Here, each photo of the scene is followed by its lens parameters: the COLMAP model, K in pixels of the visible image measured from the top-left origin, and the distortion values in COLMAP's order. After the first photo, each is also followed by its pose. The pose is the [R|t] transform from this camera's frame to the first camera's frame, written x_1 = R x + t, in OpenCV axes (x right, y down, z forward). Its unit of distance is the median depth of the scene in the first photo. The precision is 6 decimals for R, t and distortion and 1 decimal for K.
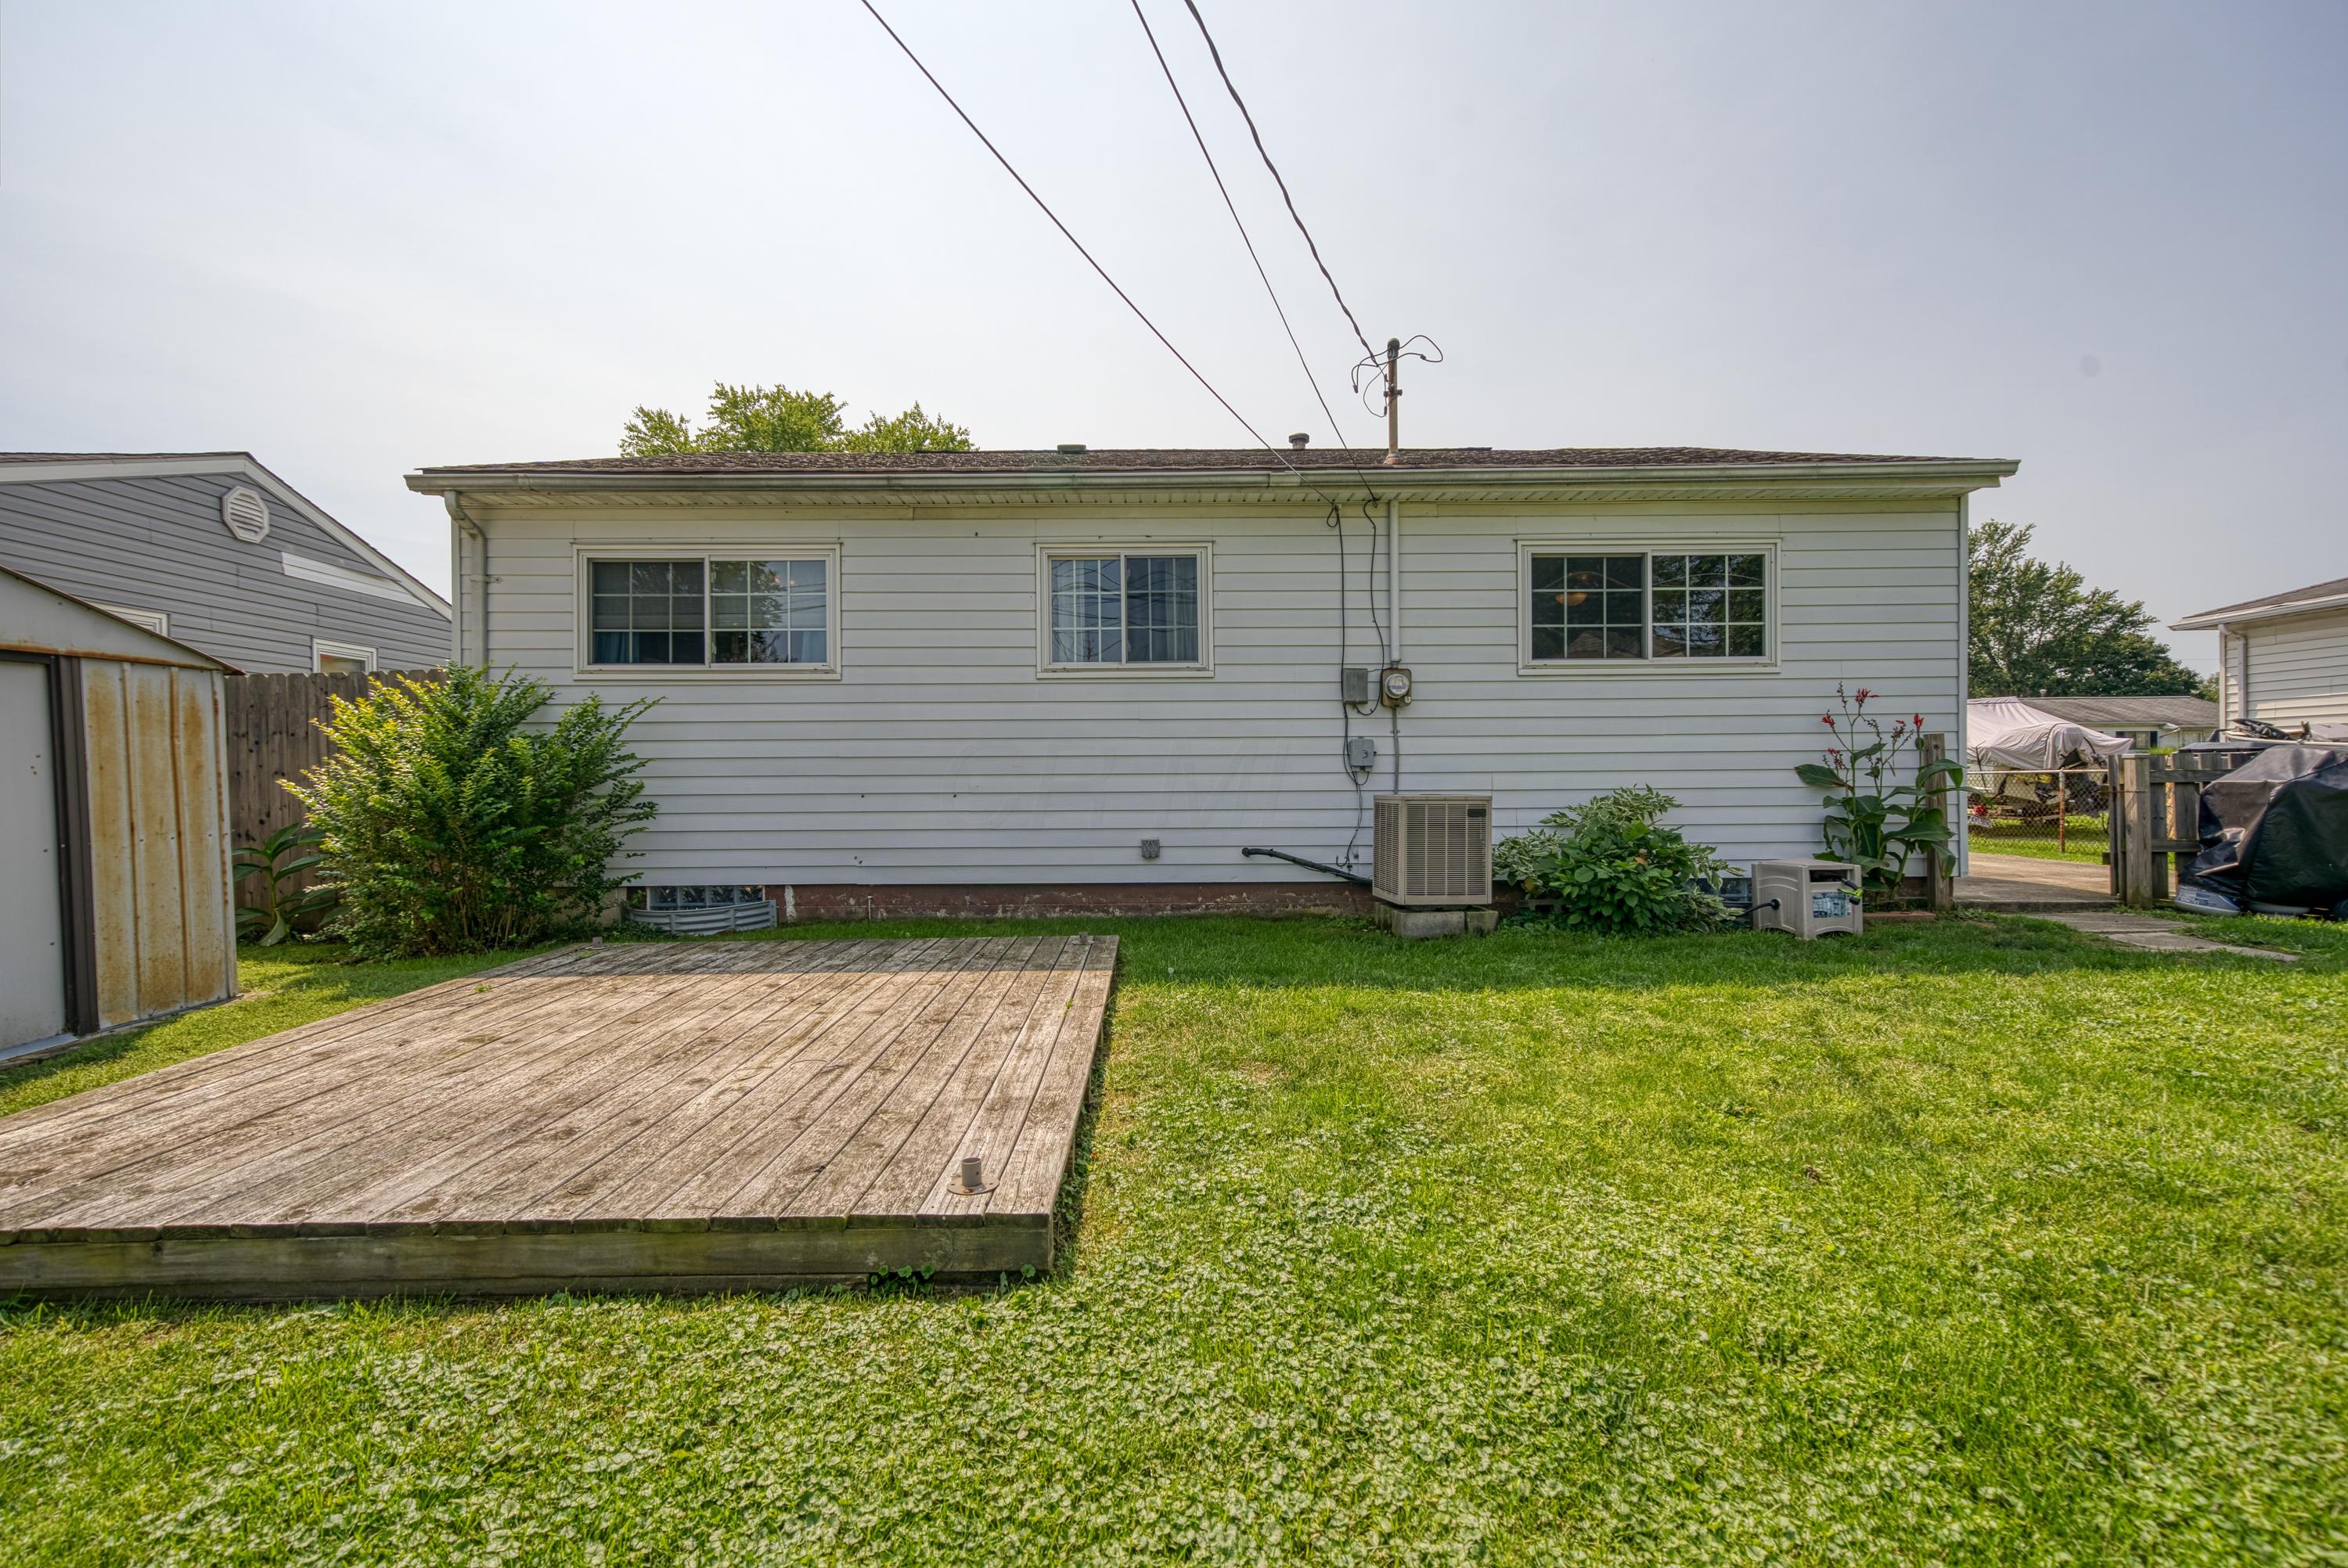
lens RADIAL K [[1046.0, 0, 1179.0], [0, 1046.0, 786.7], [0, 0, 1]] dist [-0.001292, 0.000189]
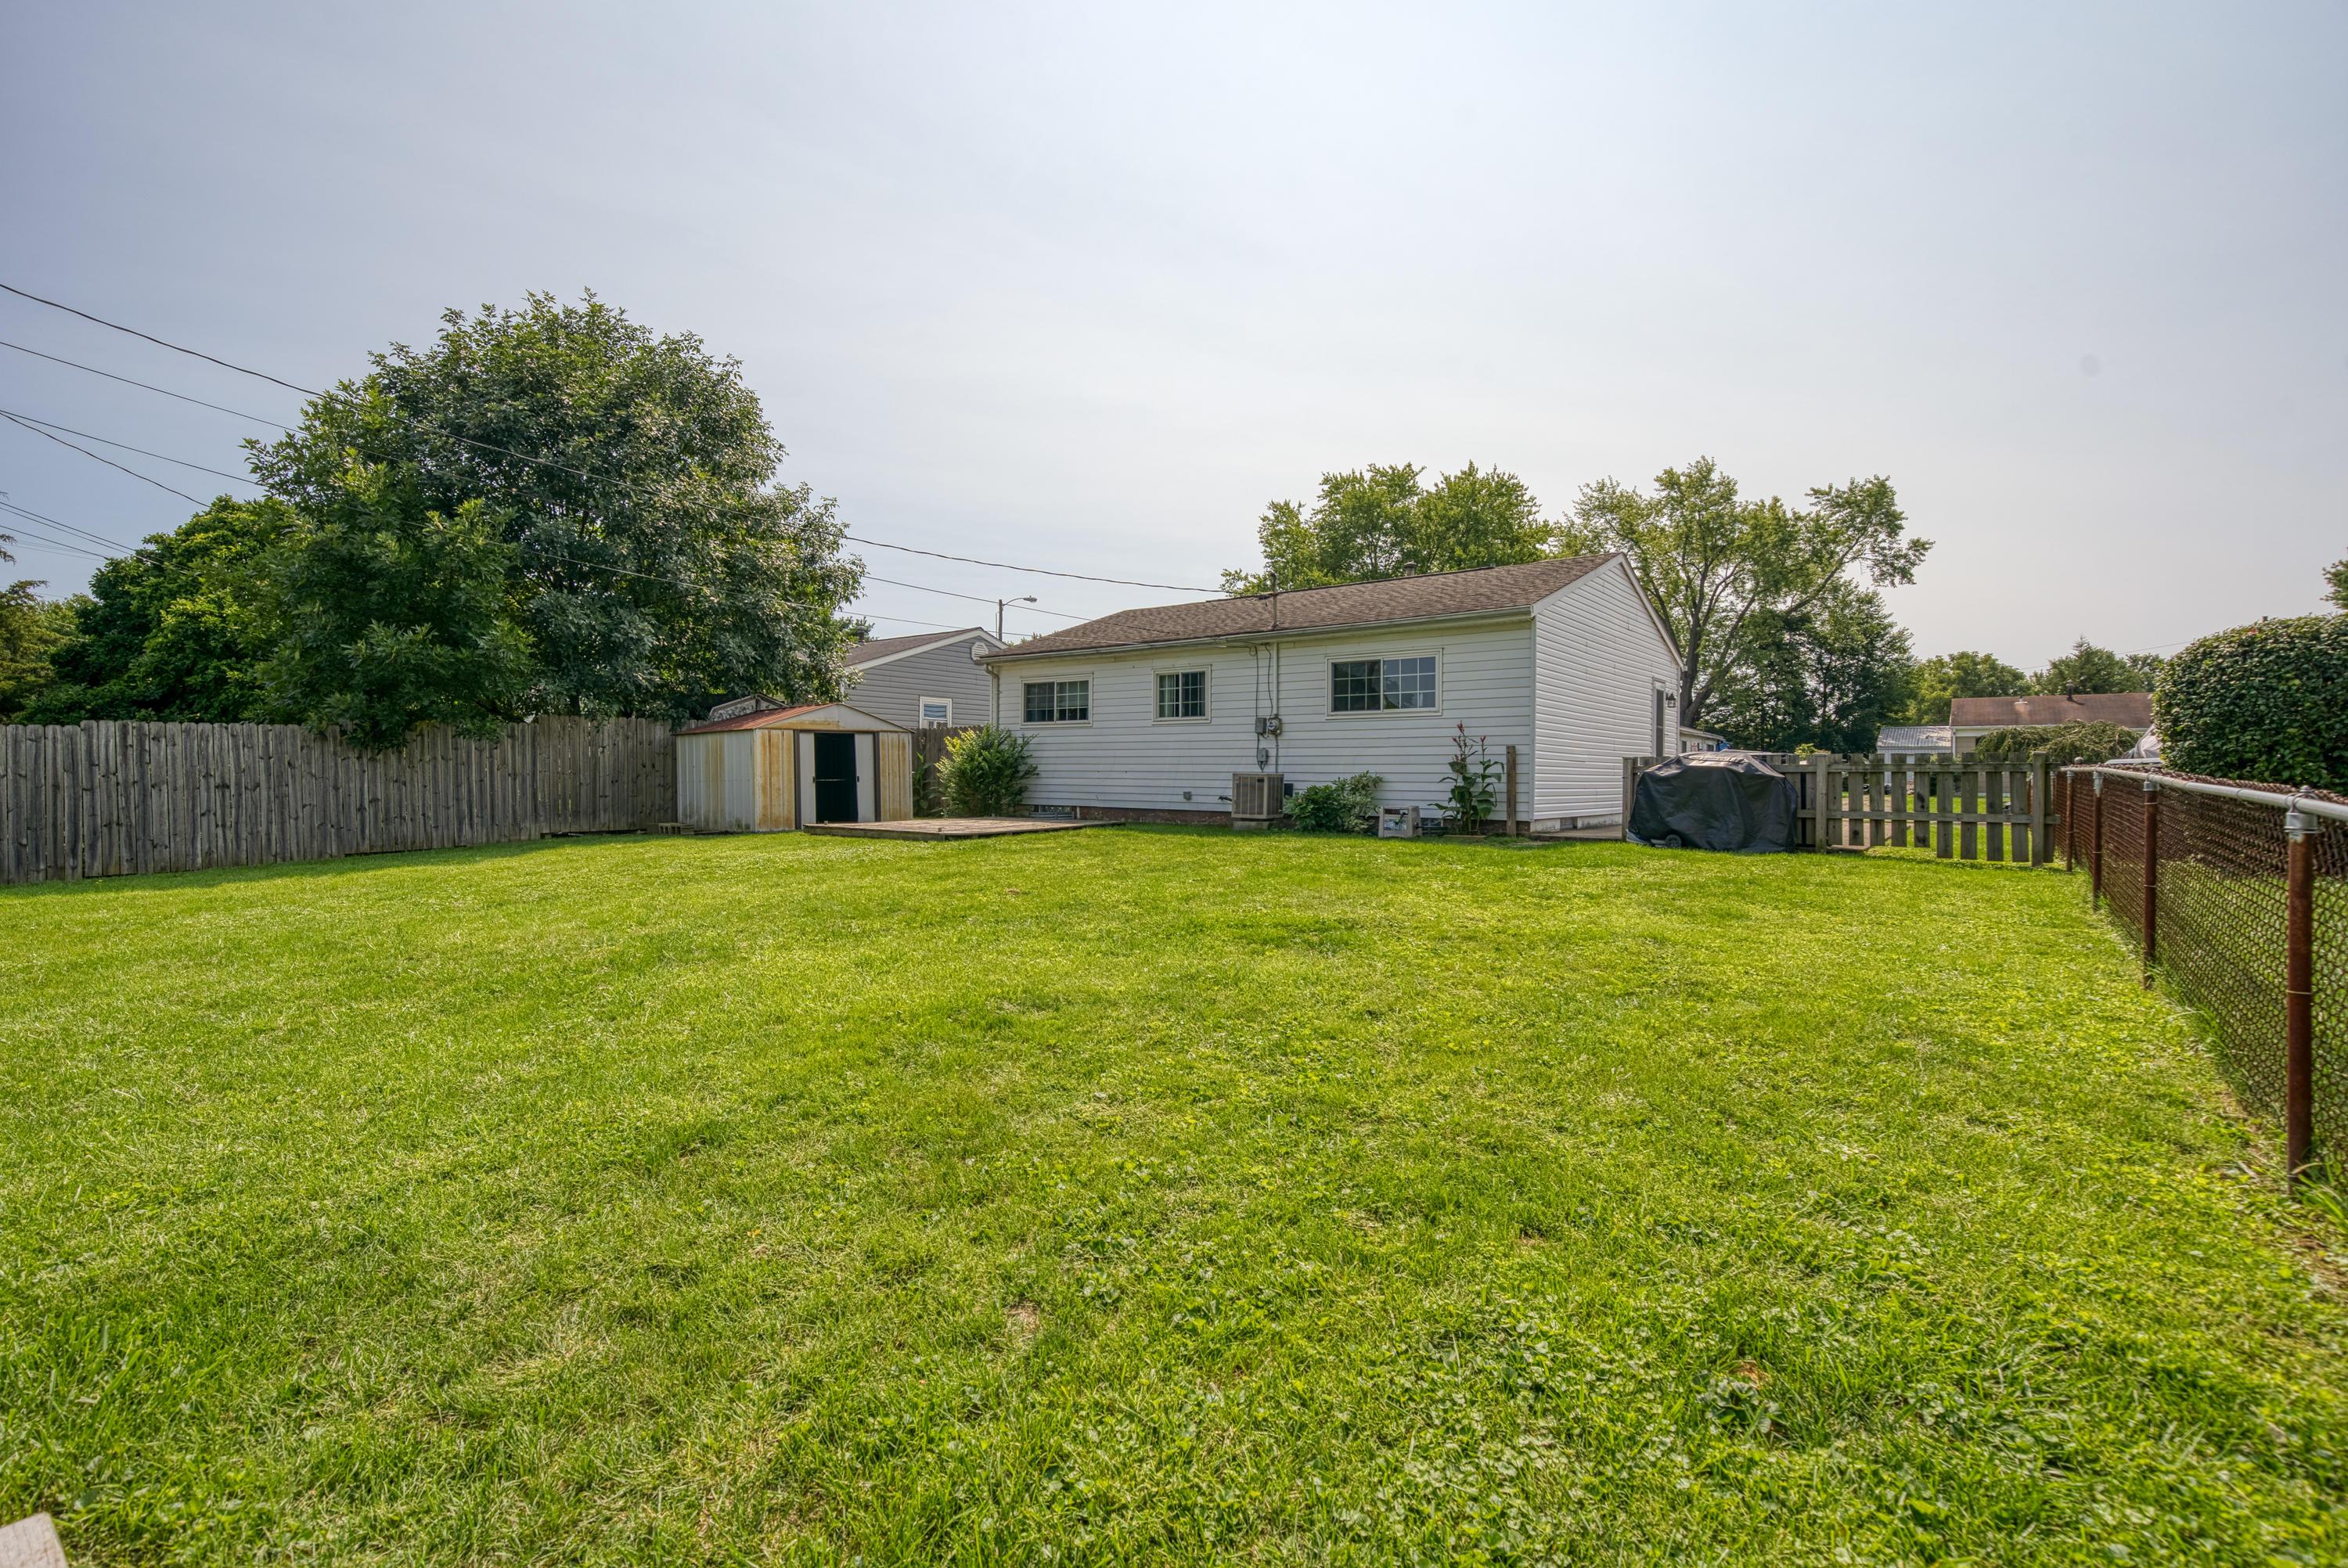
lens RADIAL K [[1046.0, 0, 1179.0], [0, 1046.0, 786.7], [0, 0, 1]] dist [-0.001292, 0.000189]
pose [[0.789681, 0.019341, -0.613213, 1.411180], [-0.021188, 0.999766, 0.004248, 0.030023], [0.613152, 0.009639, 0.789906, -0.889228]]
